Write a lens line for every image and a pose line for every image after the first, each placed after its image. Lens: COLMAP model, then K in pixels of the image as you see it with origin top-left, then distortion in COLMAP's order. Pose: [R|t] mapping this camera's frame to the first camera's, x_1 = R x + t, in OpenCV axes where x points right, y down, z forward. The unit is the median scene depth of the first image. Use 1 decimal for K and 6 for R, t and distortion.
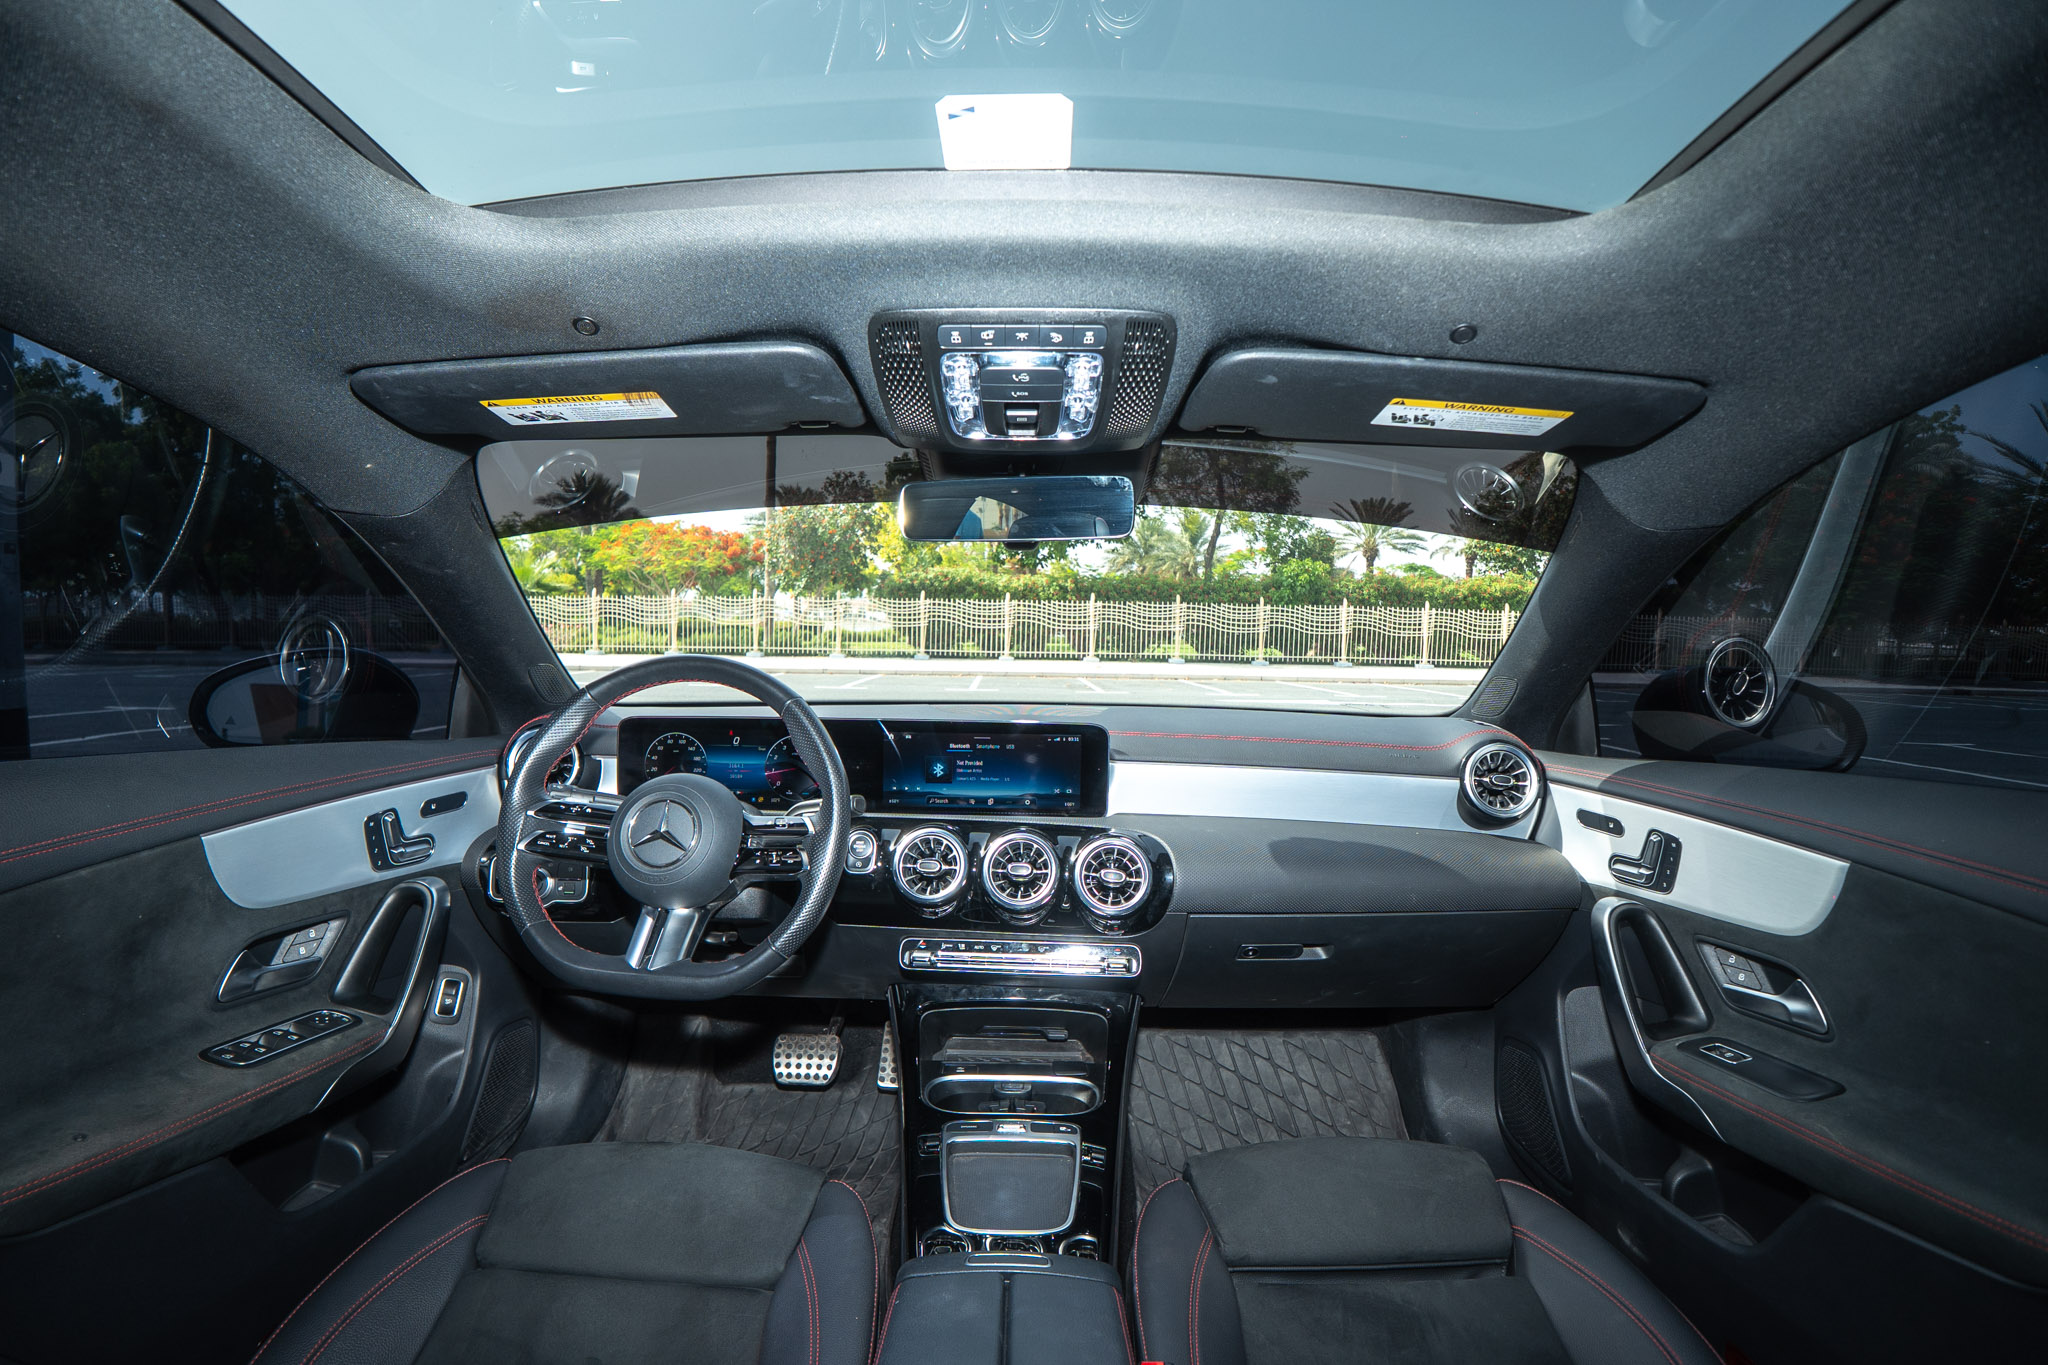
lens RADIAL K [[923.3, 0, 1024.0], [0, 923.3, 683.6], [0, 0, 1]] dist [-0.102313, 0.019089]
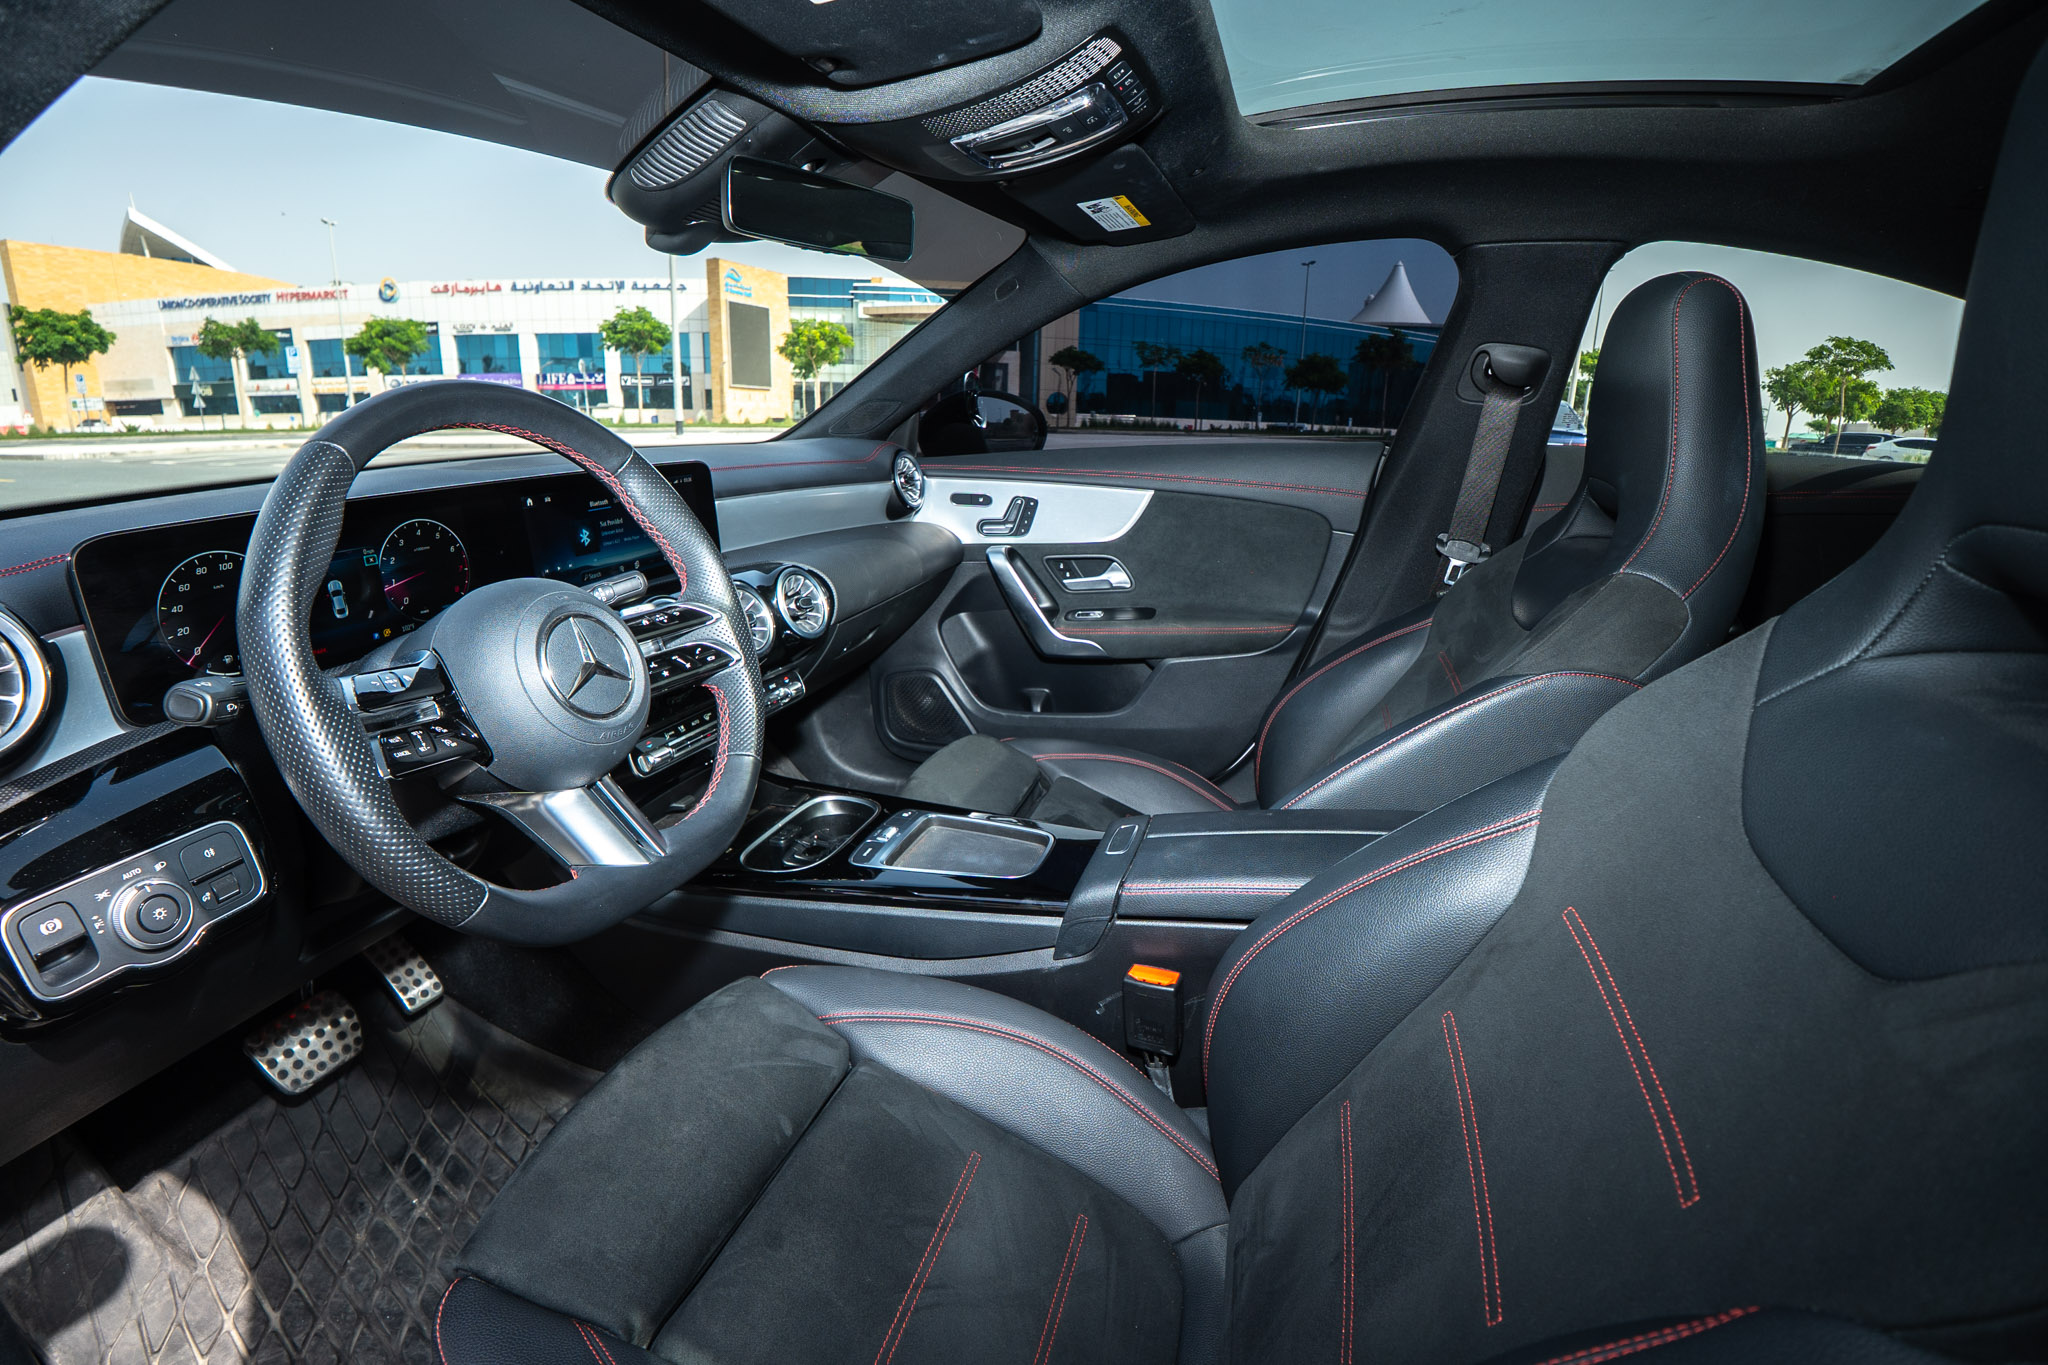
lens RADIAL K [[932.3, 0, 985.1], [0, 932.3, 685.9], [0, 0, 1]] dist [-0.069422, 0.001489]
pose [[0.321932, -0.295119, 0.899591, -0.778544], [0.040441, 0.953595, 0.298363, -0.005697], [-0.945899, -0.059672, 0.318928, 0.454475]]
